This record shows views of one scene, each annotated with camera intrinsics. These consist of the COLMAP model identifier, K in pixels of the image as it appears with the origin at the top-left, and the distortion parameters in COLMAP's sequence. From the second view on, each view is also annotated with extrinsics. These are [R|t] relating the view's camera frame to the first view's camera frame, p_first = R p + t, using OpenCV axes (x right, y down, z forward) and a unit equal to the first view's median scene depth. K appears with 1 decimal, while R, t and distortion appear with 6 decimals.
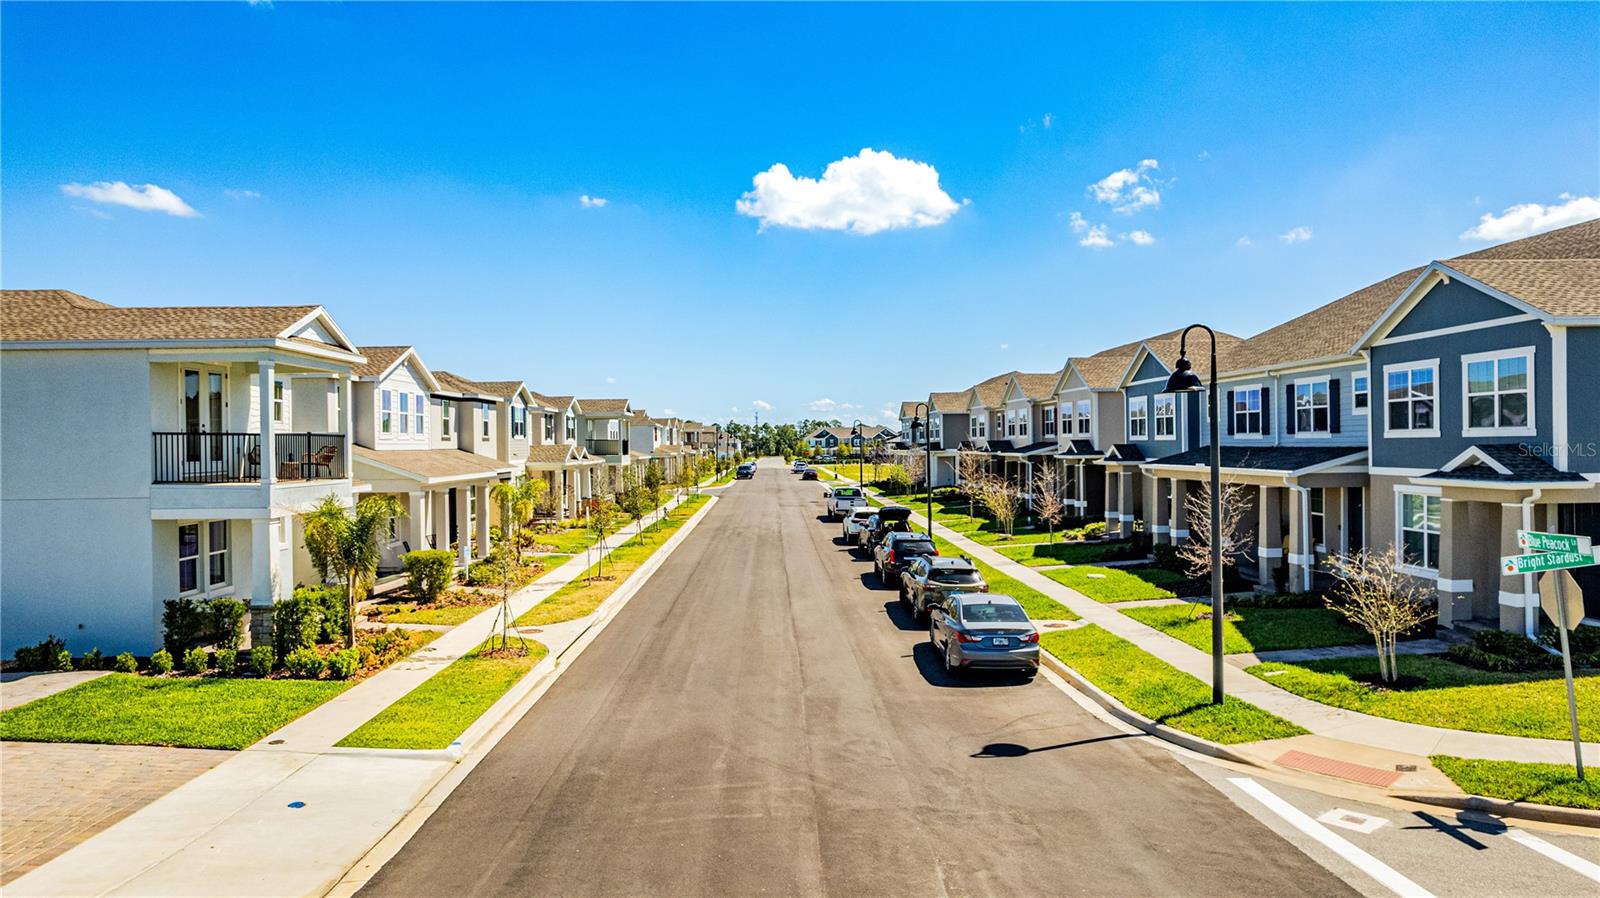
lens RADIAL K [[1024.0, 0, 805.5], [0, 1024.0, 448.0], [0, 0, 1]] dist [-0.066728, 0.061366]
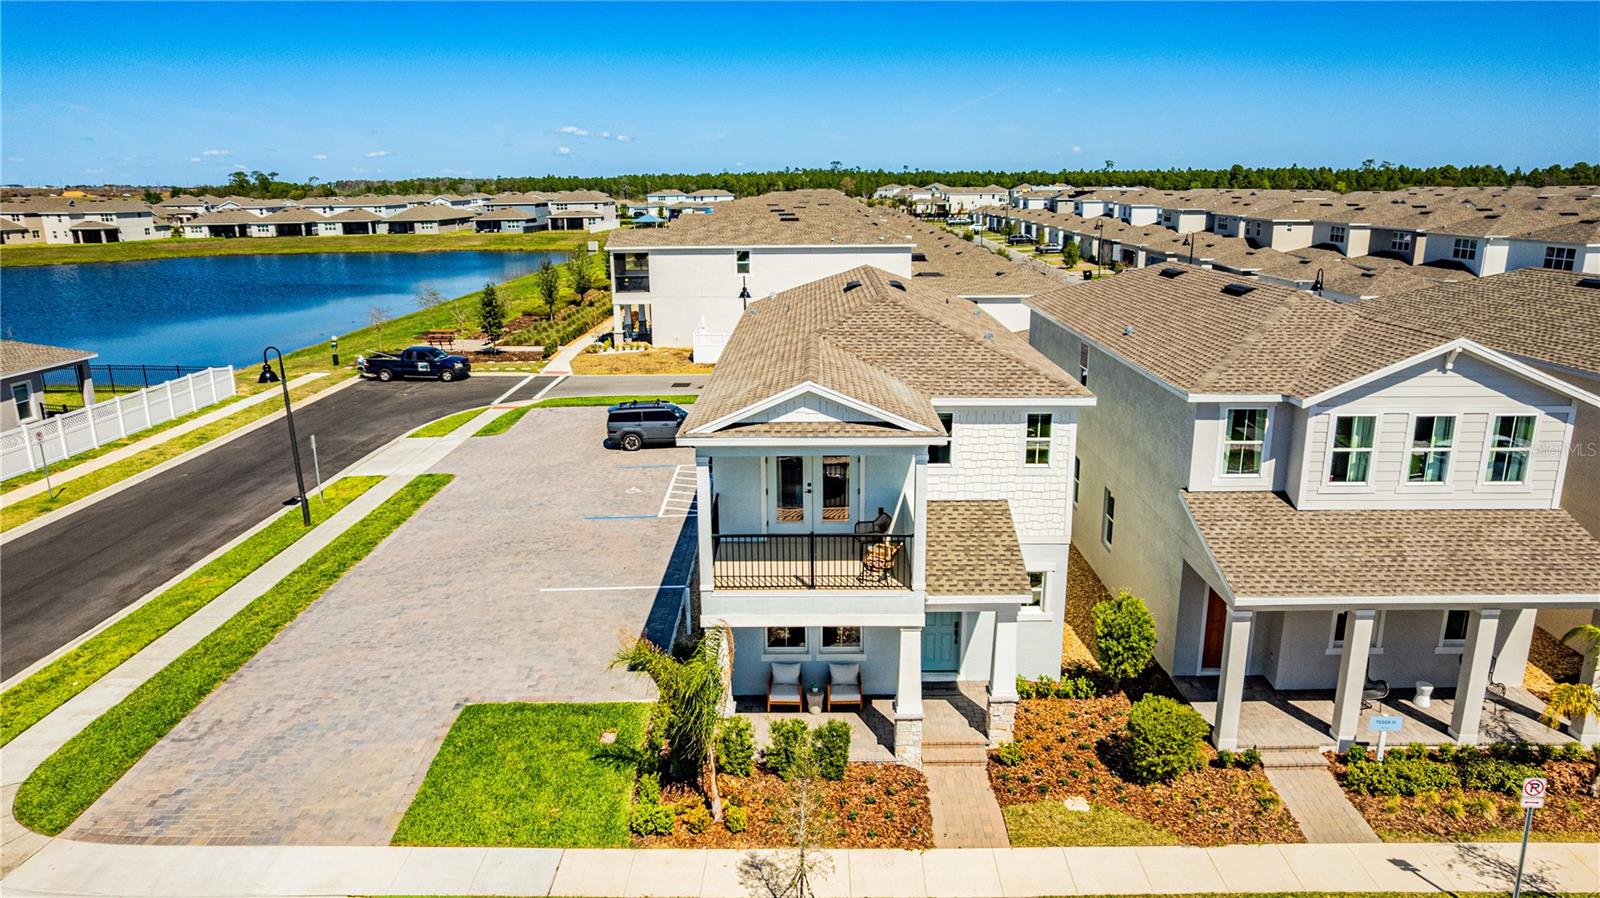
lens RADIAL K [[1016.3, 0, 810.1], [0, 1016.3, 451.3], [0, 0, 1]] dist [-0.061617, 0.054798]
pose [[-0.041751, 0.267529, -0.962645, 0.198357], [0.003654, 0.963519, 0.267613, -0.217178], [0.999121, 0.007655, -0.041206, 0.766343]]
